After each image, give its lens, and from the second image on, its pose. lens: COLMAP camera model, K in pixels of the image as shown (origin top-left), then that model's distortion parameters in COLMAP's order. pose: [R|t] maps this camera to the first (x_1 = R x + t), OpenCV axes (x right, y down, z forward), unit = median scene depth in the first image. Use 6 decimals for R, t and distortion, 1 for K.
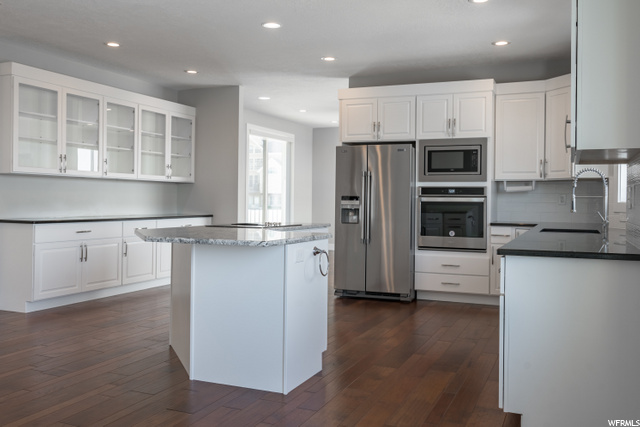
lens RADIAL K [[581.3, 0, 327.5], [0, 581.3, 198.8], [0, 0, 1]] dist [-0.007195, 0.004188]
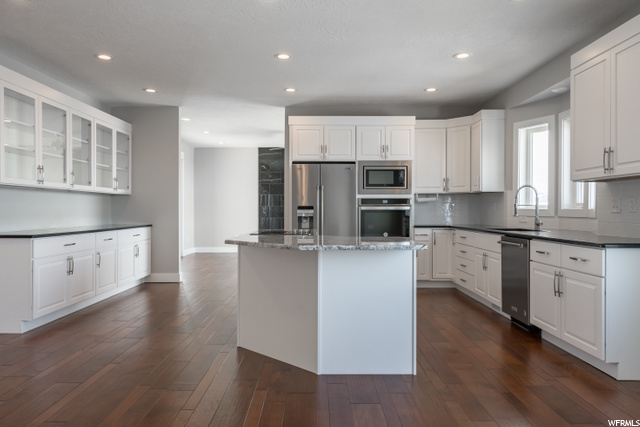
lens RADIAL K [[467.1, 0, 317.7], [0, 467.1, 207.8], [0, 0, 1]] dist [-0.003697, 0.003046]
pose [[0.924273, -0.009313, 0.381618, -0.317001], [0.009379, 0.999955, 0.001685, -0.002635], [-0.381616, 0.002022, 0.924319, 0.103711]]
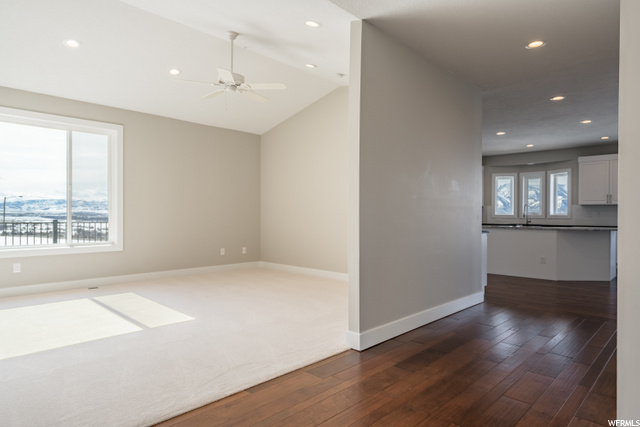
lens RADIAL K [[386.3, 0, 319.1], [0, 386.3, 213.4], [0, 0, 1]] dist [-0.003749, -0.000725]
pose [[0.364558, -0.006020, 0.931161, -1.369633], [-0.004375, 0.999957, 0.008177, -0.010598], [-0.931170, -0.007055, 0.364516, 0.908661]]
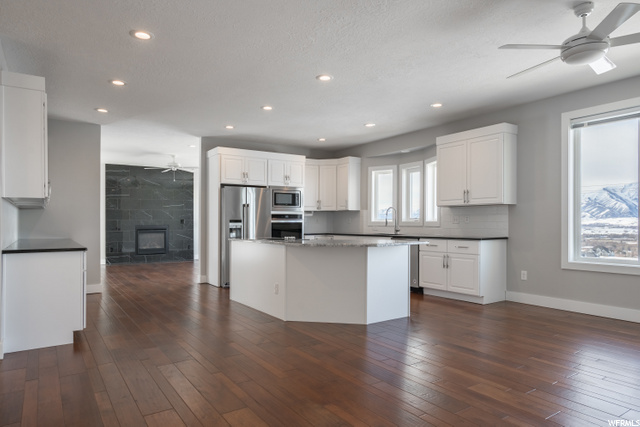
lens RADIAL K [[404.5, 0, 320.2], [0, 404.5, 218.3], [0, 0, 1]] dist [0.000834, 0.000198]
pose [[0.551357, -0.004997, 0.834254, -0.745865], [0.008835, 0.999961, 0.000150, -0.007282], [-0.834223, 0.007288, 0.551380, 0.244533]]
